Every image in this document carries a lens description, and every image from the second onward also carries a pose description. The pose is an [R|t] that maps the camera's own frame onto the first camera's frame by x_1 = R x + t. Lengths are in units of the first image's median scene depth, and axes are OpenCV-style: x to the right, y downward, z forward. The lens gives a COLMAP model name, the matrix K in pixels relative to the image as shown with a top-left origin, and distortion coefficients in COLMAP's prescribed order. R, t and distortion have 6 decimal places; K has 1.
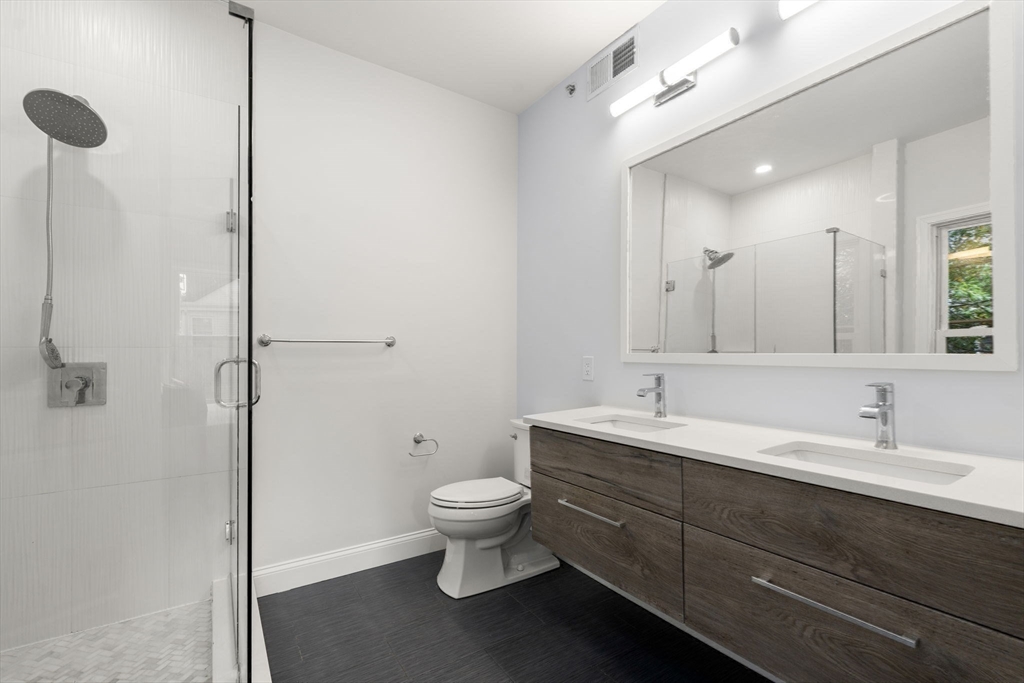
lens RADIAL K [[451.0, 0, 512.0], [0, 451.0, 341.5], [0, 0, 1]] dist [-0.001520, -0.000074]
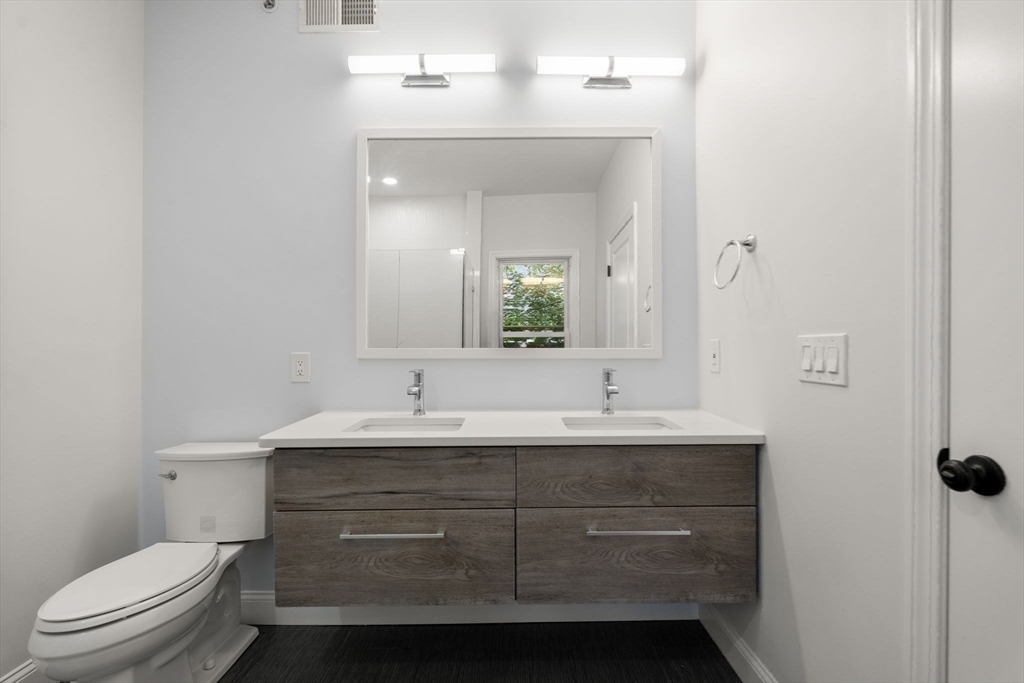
lens RADIAL K [[441.6, 0, 512.1], [0, 441.6, 345.0], [0, 0, 1]] dist [-0.000405, -0.000007]
pose [[0.554334, 0.007381, 0.832261, -0.432442], [-0.020822, 0.999771, 0.005001, 0.013185], [-0.832034, -0.020102, 0.554361, 0.393176]]
